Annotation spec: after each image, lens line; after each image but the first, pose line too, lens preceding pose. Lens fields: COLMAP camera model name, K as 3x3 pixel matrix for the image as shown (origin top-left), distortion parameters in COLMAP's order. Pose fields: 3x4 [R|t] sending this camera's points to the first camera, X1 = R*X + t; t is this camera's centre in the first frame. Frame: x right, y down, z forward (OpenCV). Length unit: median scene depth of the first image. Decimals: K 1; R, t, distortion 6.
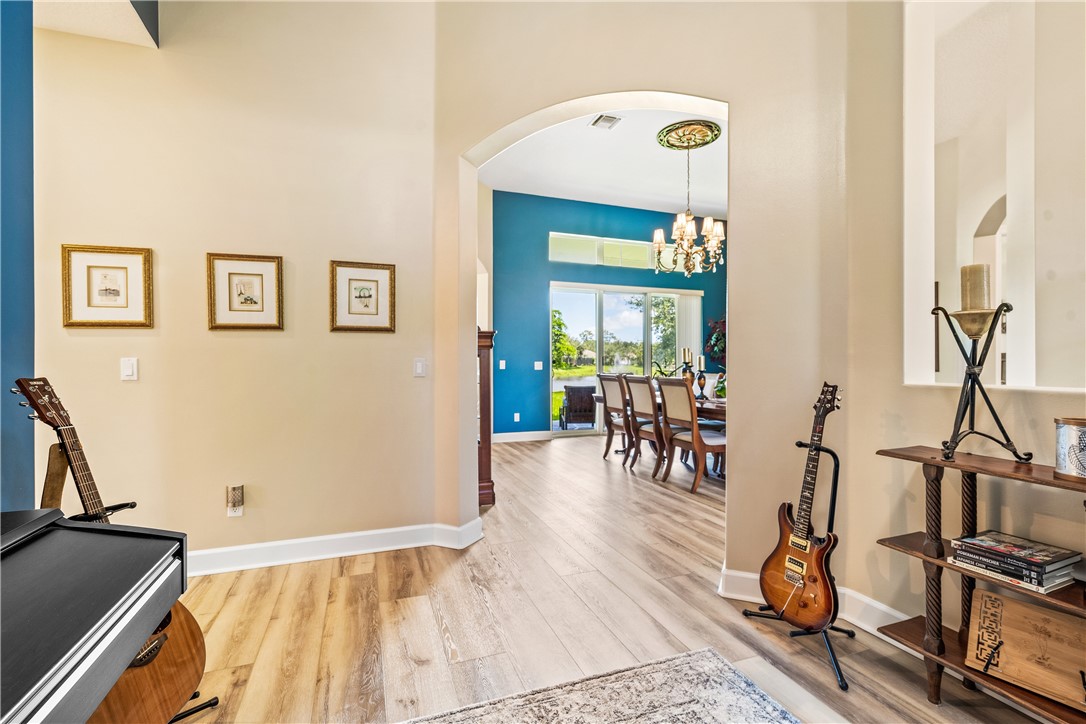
lens RADIAL K [[501.4, 0, 547.5], [0, 501.4, 364.5], [0, 0, 1]] dist [-0.006413, 0.000798]
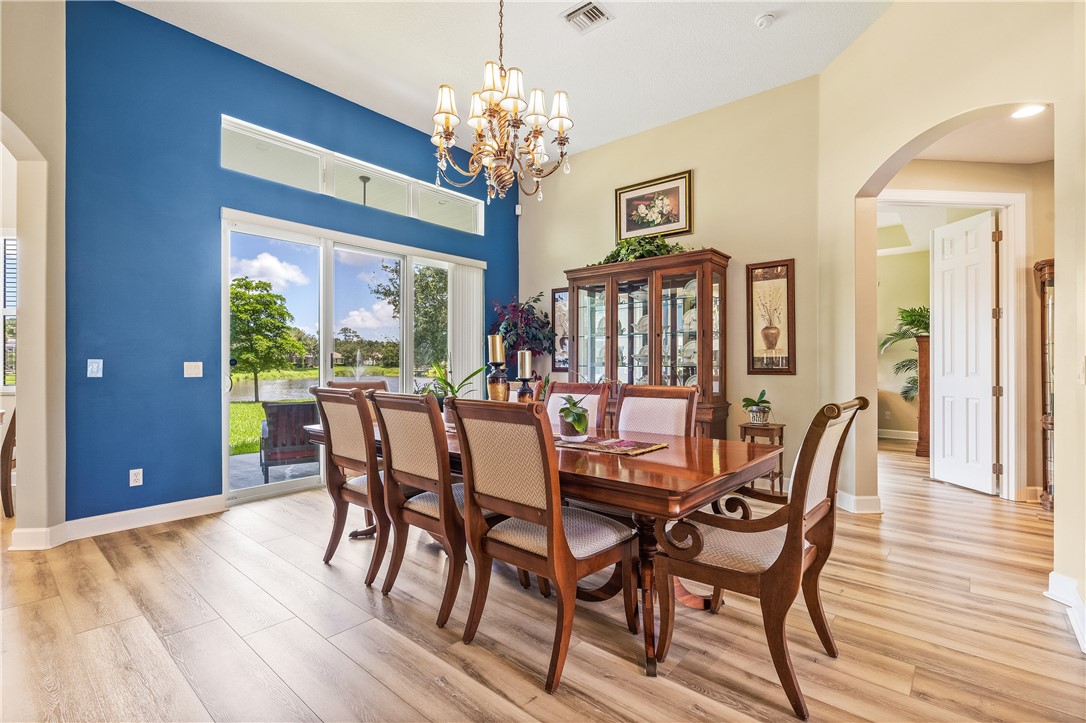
lens RADIAL K [[501.4, 0, 547.7], [0, 501.4, 358.7], [0, 0, 1]] dist [-0.006413, 0.000798]
pose [[0.880020, 0.002536, 0.474930, 0.073030], [0.003089, 0.999934, -0.011062, -0.002155], [-0.474927, 0.011202, 0.879954, 0.487425]]
